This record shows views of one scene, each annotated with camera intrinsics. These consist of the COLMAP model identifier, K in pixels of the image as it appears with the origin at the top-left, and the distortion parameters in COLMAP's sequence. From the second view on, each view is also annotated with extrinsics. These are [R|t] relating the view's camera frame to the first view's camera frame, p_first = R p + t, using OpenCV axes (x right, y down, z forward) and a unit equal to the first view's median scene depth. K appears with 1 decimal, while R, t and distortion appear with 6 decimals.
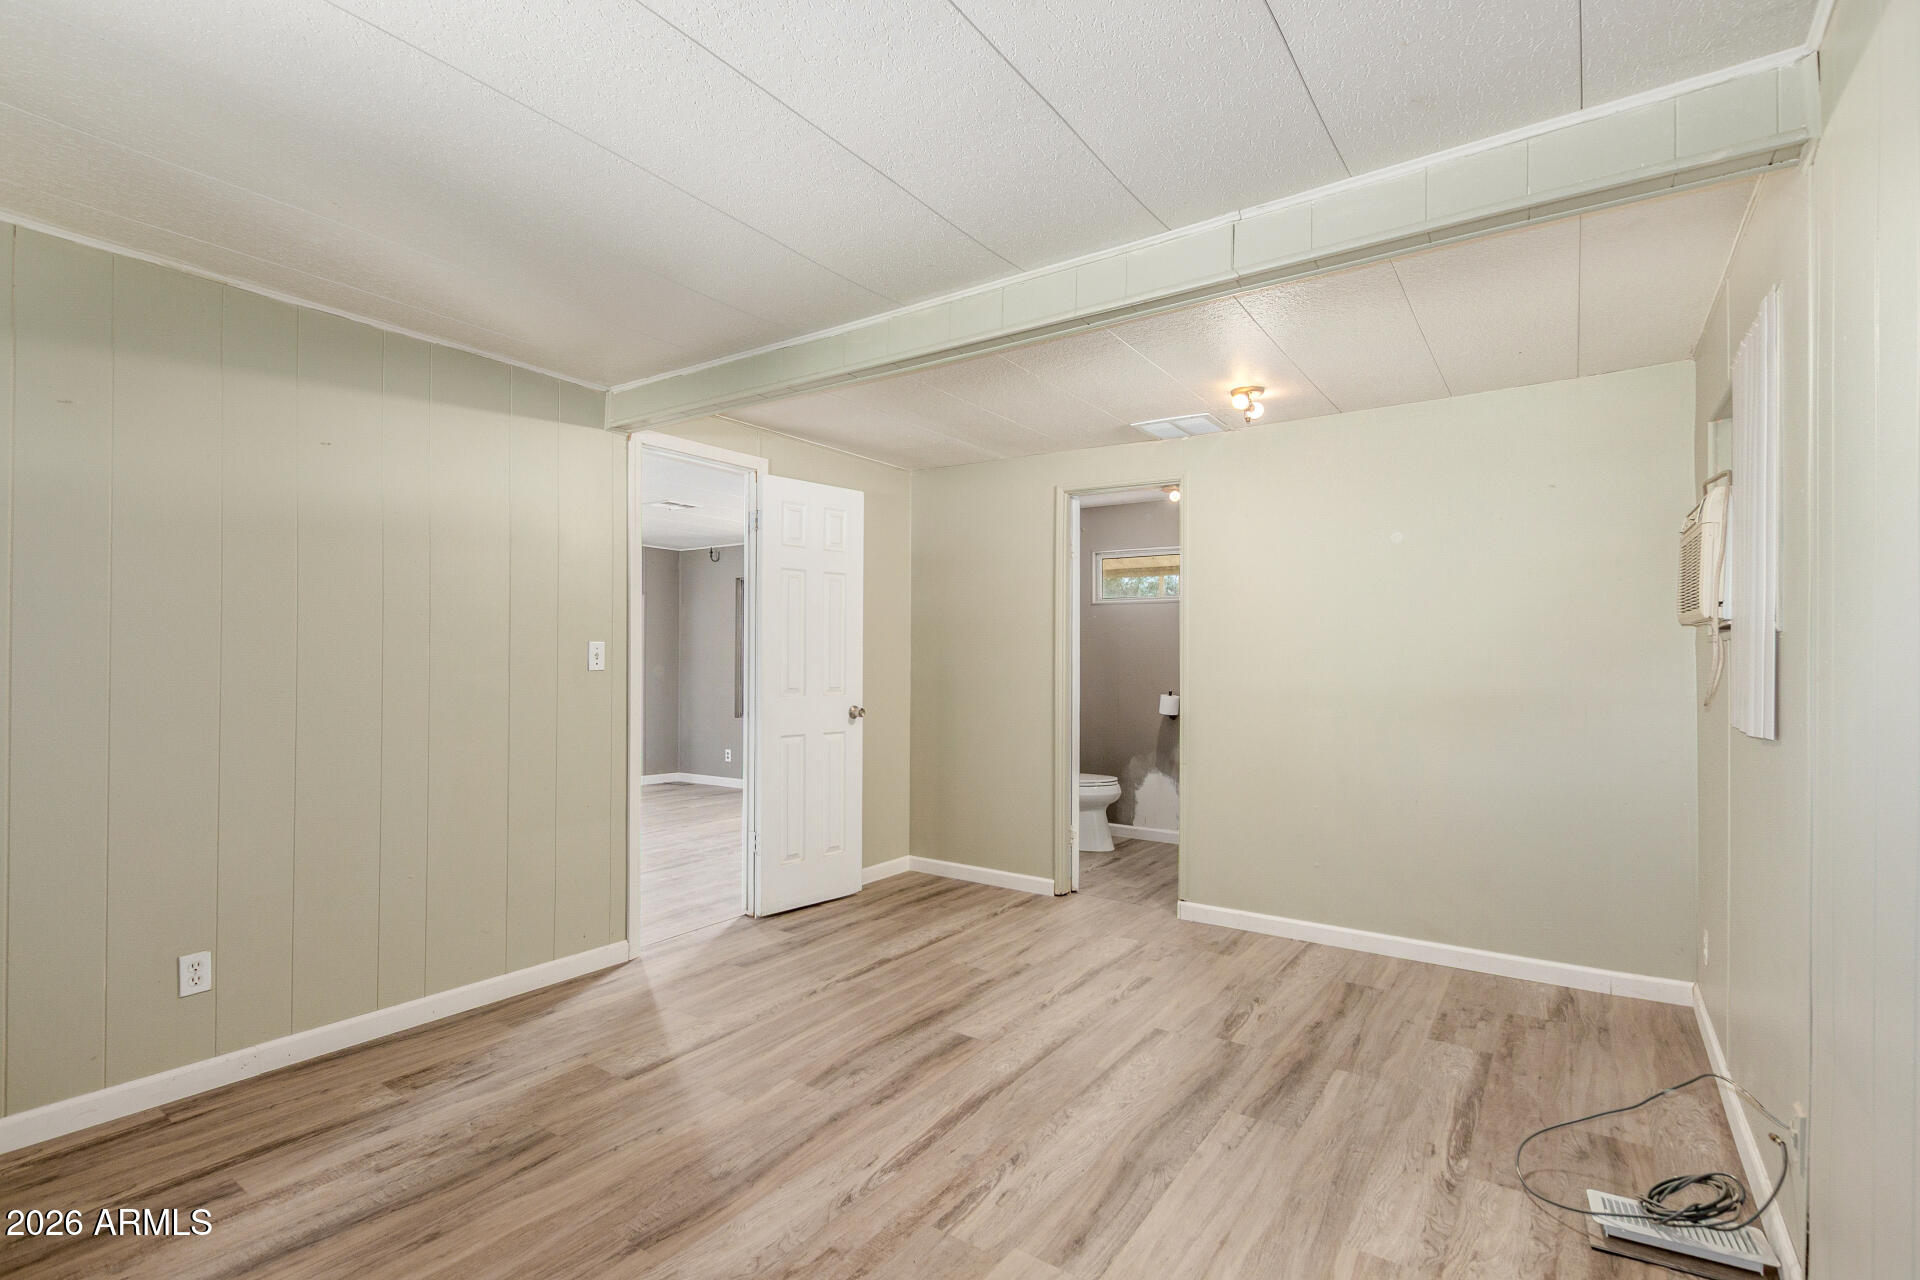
lens RADIAL K [[880.3, 0, 949.4], [0, 880.3, 649.4], [0, 0, 1]] dist [0.005358, -0.002064]
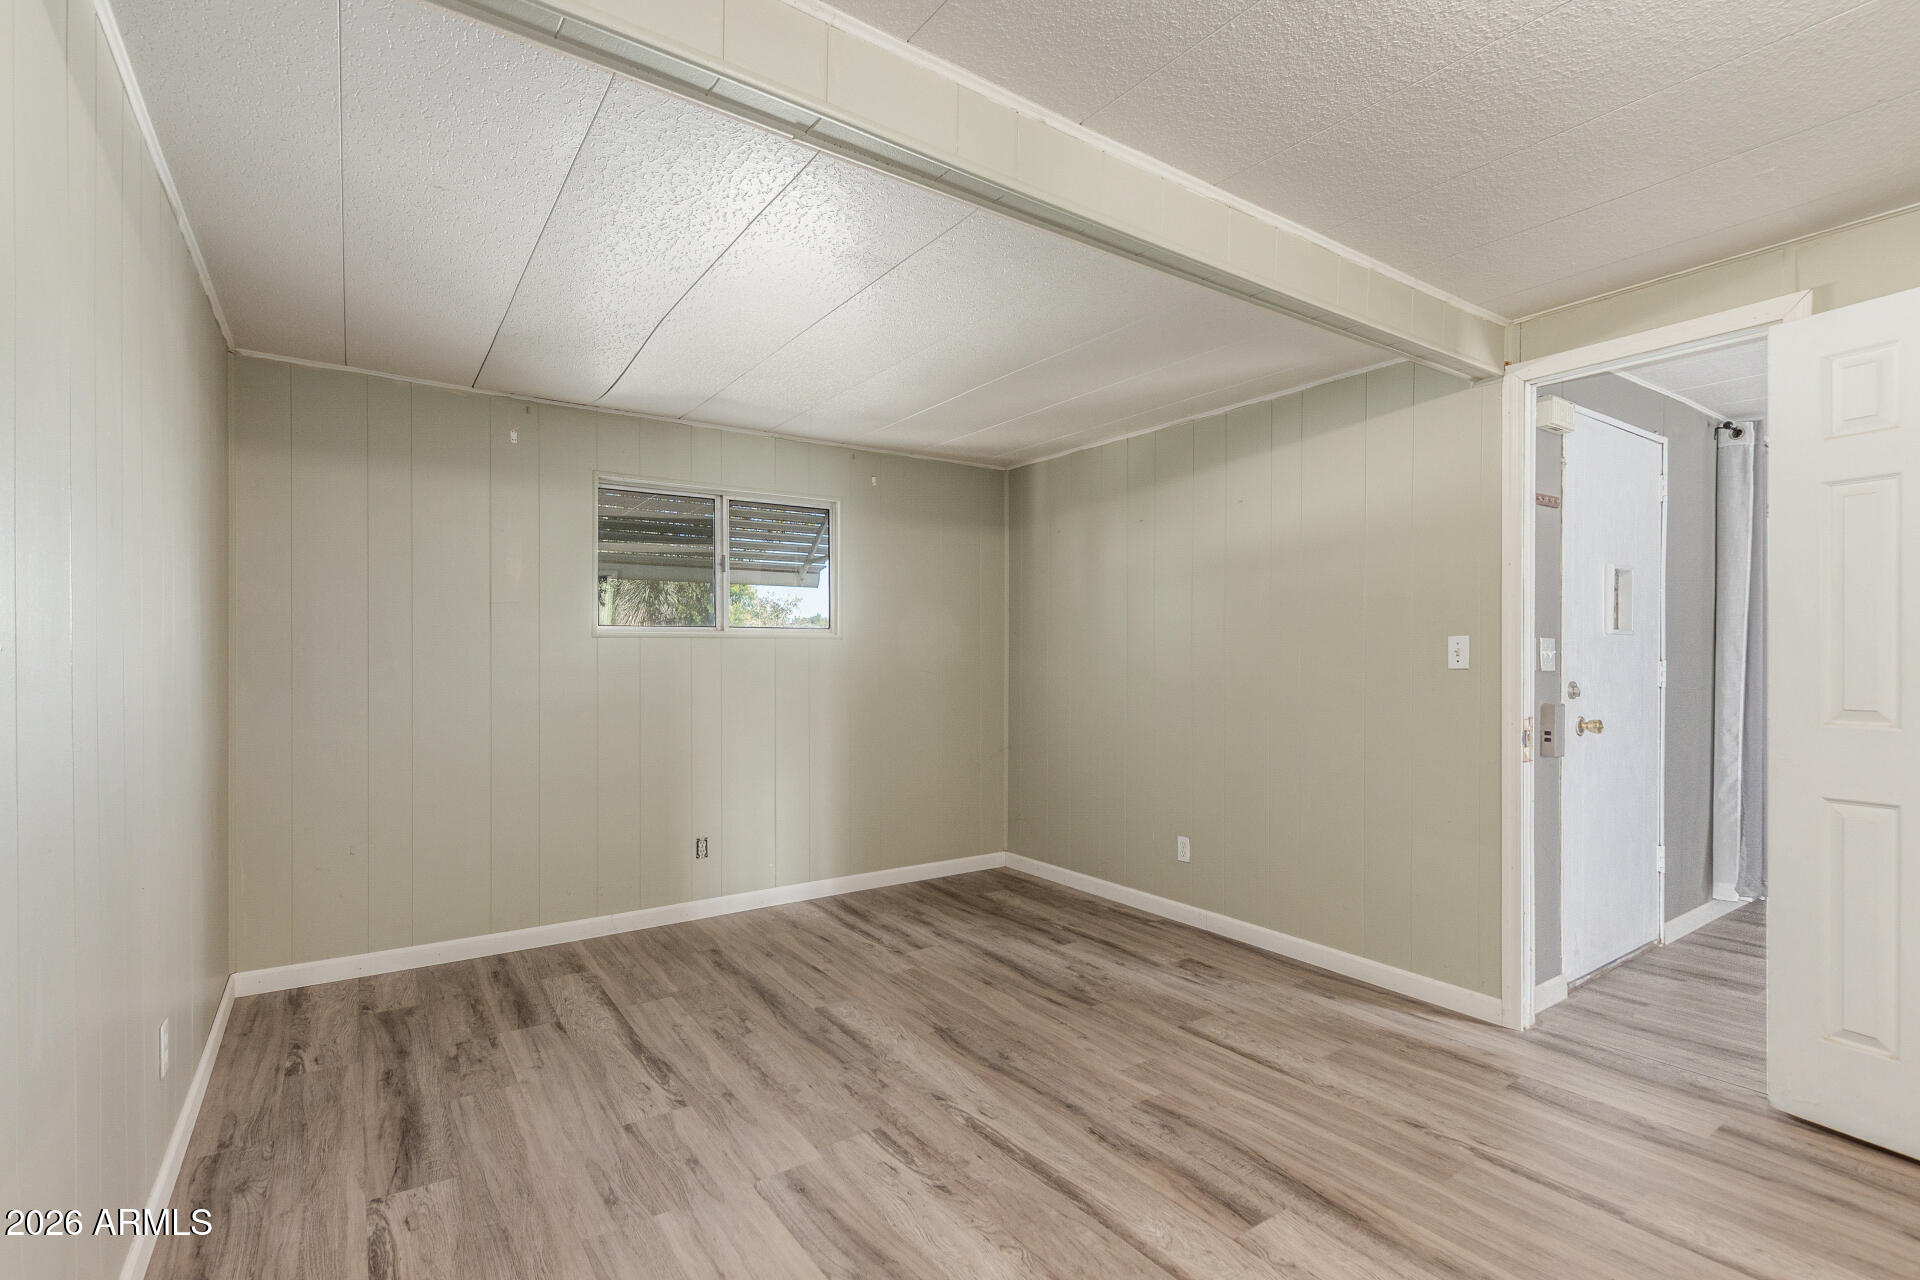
lens RADIAL K [[894.4, 0, 967.7], [0, 894.4, 660.6], [0, 0, 1]] dist [0.005935, -0.004026]
pose [[-0.333931, -0.000395, -0.942598, 0.853270], [0.009609, 0.999947, -0.003824, 0.020725], [0.942549, -0.010334, -0.333909, 1.197969]]
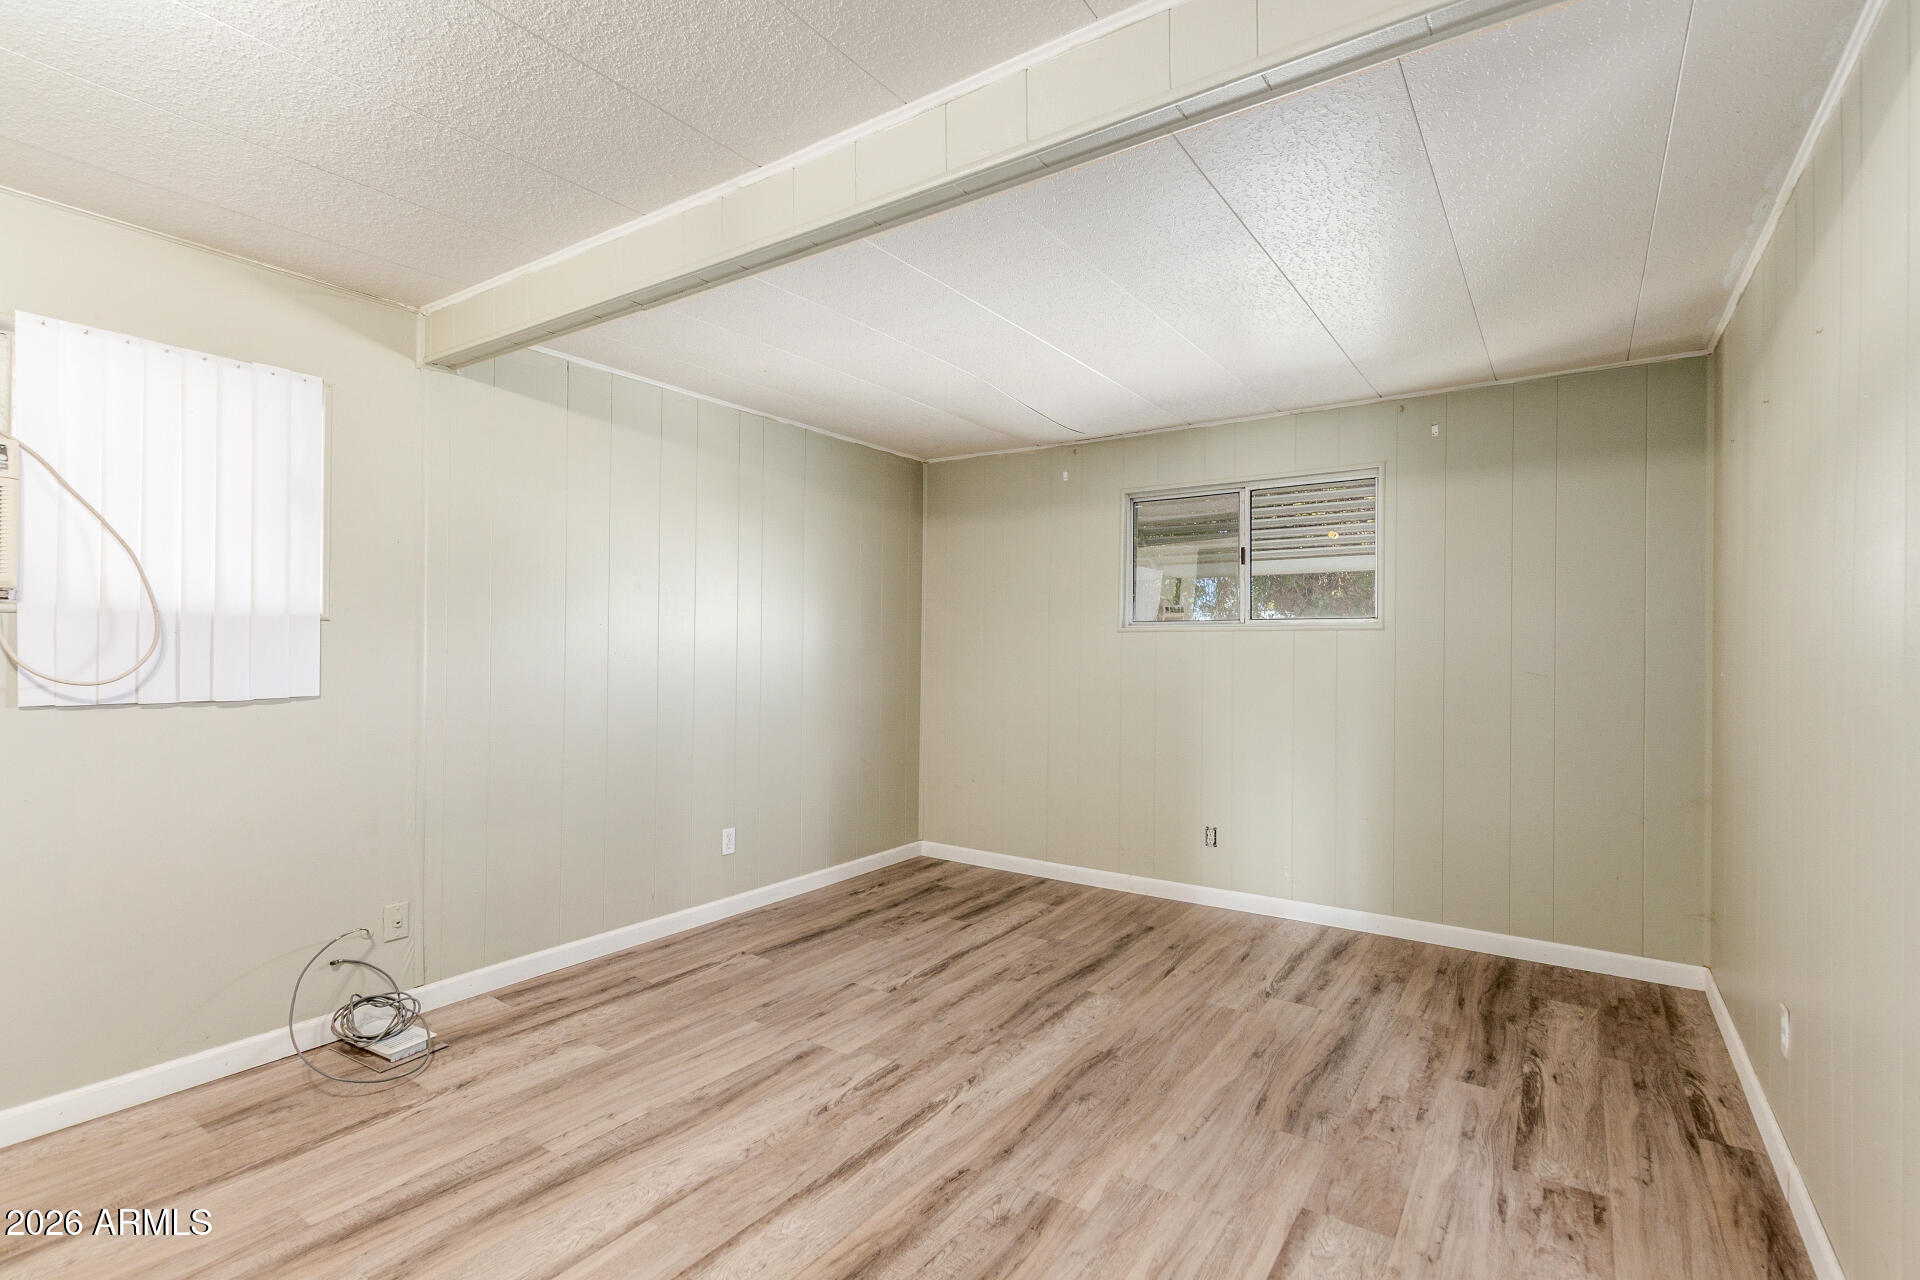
lens RADIAL K [[880.3, 0, 961.8], [0, 880.3, 638.5], [0, 0, 1]] dist [0.005358, -0.002064]
pose [[-0.999761, -0.011353, -0.018691, -0.059482], [-0.010931, 0.999687, -0.022495, 0.025379], [0.018940, -0.022285, -0.999572, 1.853766]]
